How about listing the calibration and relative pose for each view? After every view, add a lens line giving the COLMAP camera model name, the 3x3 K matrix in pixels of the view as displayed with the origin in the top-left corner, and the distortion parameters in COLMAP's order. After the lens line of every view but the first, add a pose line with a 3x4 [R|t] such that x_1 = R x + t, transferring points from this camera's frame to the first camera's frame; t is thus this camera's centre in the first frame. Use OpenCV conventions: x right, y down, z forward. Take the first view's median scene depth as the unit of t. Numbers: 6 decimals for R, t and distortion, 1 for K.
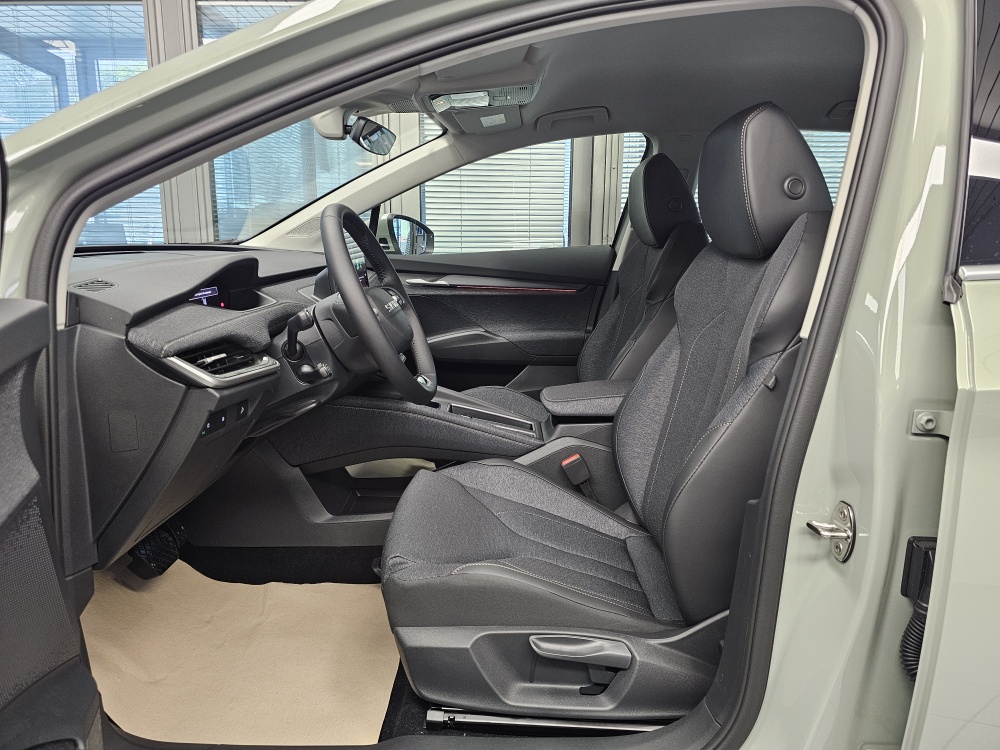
lens RADIAL K [[679.5, 0, 500.0], [0, 679.5, 375.0], [0, 0, 1]] dist [0.065194, -0.077234]
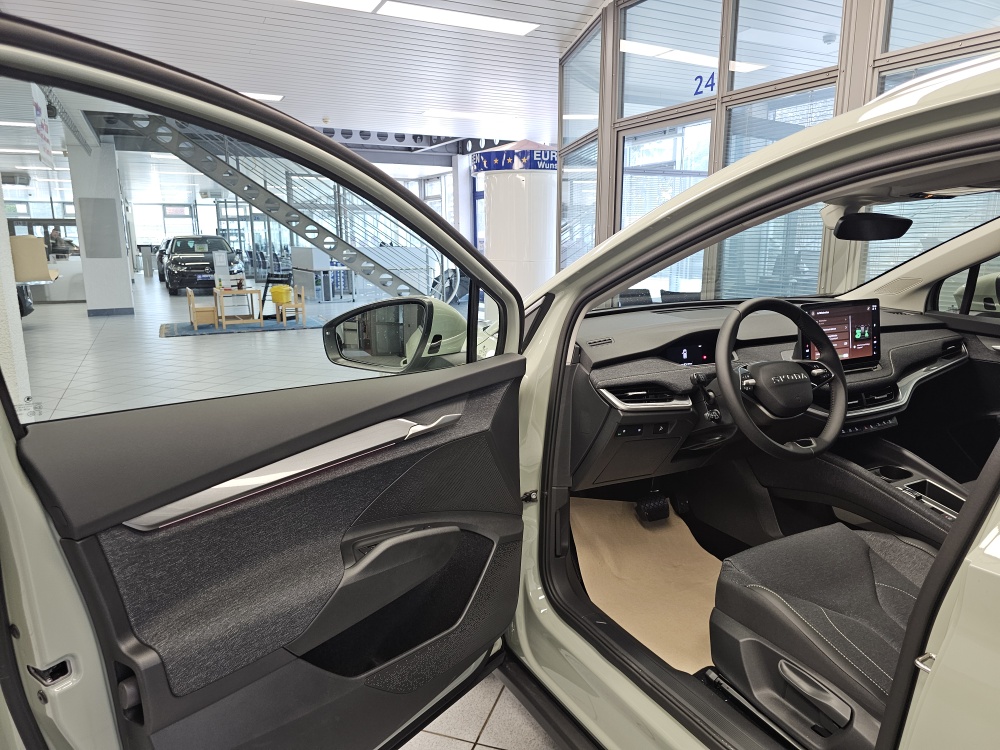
lens RADIAL K [[679.5, 0, 500.0], [0, 679.5, 375.0], [0, 0, 1]] dist [0.065194, -0.077234]
pose [[0.476984, 0.173876, -0.861541, 0.798181], [-0.176763, 0.979185, 0.099756, -0.163168], [0.860953, 0.104707, 0.497791, -0.127350]]
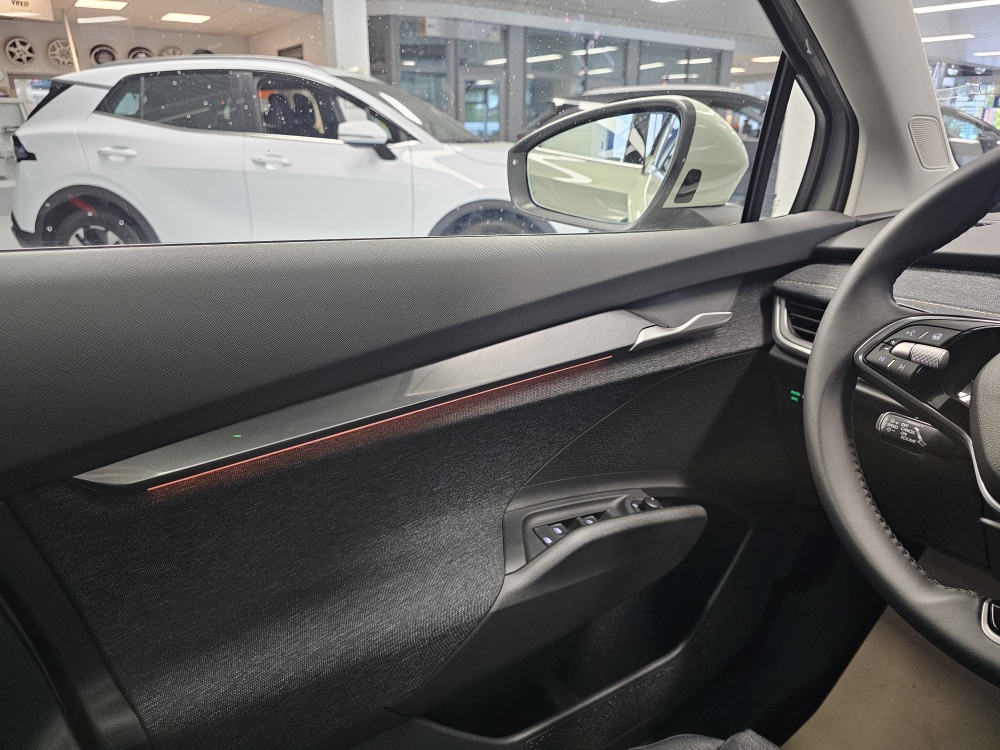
lens RADIAL K [[679.5, 0, 500.0], [0, 679.5, 375.0], [0, 0, 1]] dist [0.065194, -0.077234]
pose [[-0.791538, 0.205709, -0.575457, 0.308872], [-0.121954, 0.869534, 0.478580, -0.273875], [0.598827, 0.448994, -0.663182, 1.195940]]
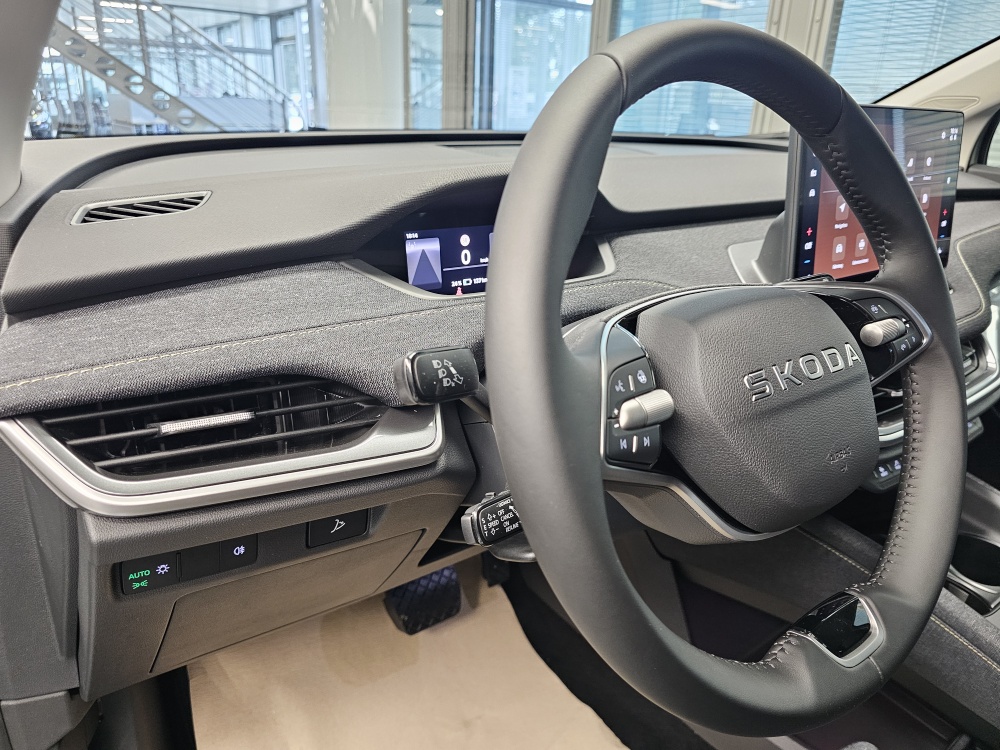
lens RADIAL K [[679.5, 0, 500.0], [0, 679.5, 375.0], [0, 0, 1]] dist [0.065194, -0.077234]
pose [[0.597726, 0.310700, -0.739046, -0.014956], [-0.199486, 0.950495, 0.238254, -0.169749], [0.776485, 0.005019, 0.630116, 0.808865]]
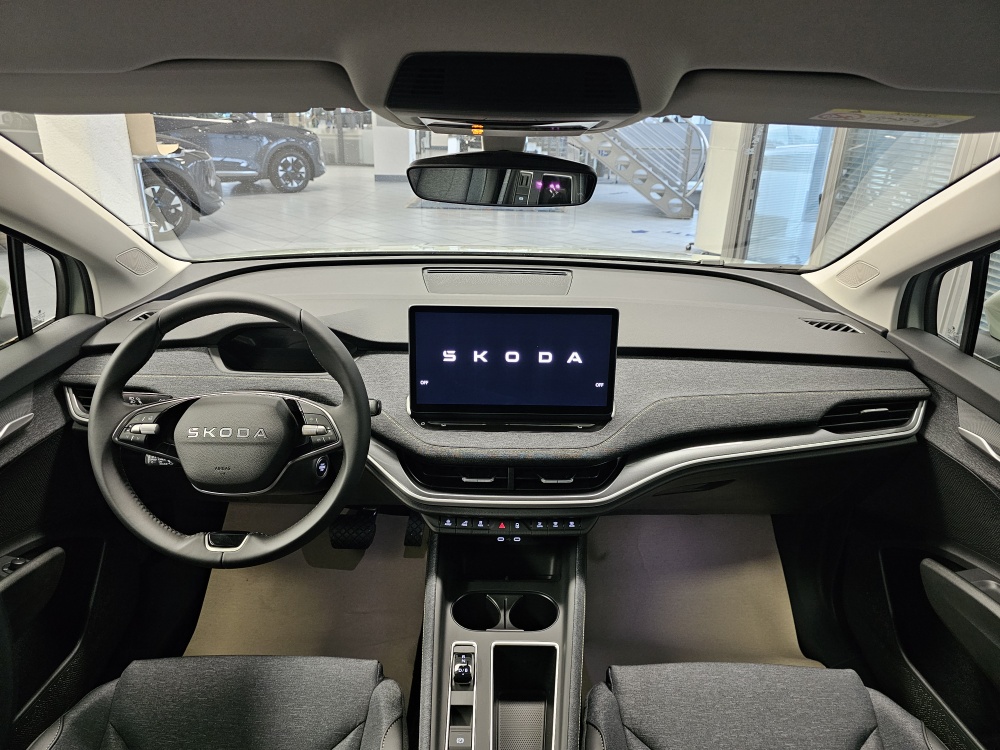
lens RADIAL K [[679.5, 0, 500.0], [0, 679.5, 375.0], [0, 0, 1]] dist [0.065194, -0.077234]
pose [[0.003916, 0.371832, -0.928292, 0.621452], [-0.225495, 0.904718, 0.361438, -0.592661], [0.974236, 0.207910, 0.087389, 1.410442]]
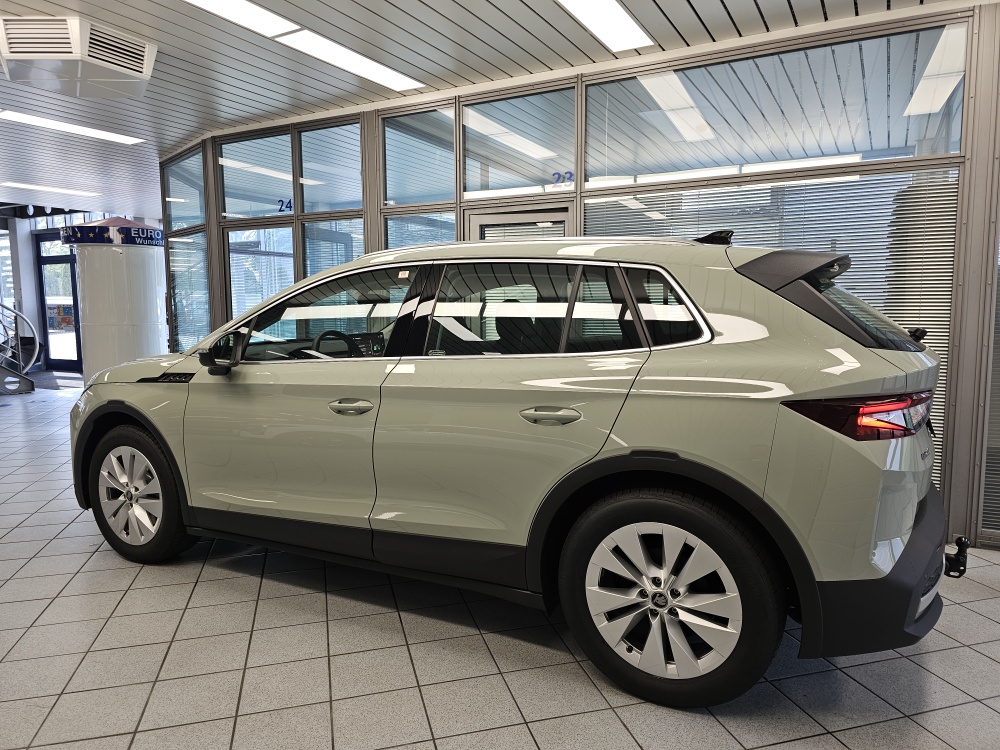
lens RADIAL K [[679.5, 0, 500.0], [0, 679.5, 375.0], [0, 0, 1]] dist [0.065194, -0.077234]
pose [[0.882019, 0.045408, -0.469022, 1.986191], [-0.091972, 0.992792, -0.076842, 0.100156], [0.462152, 0.110913, 0.879837, -1.342974]]
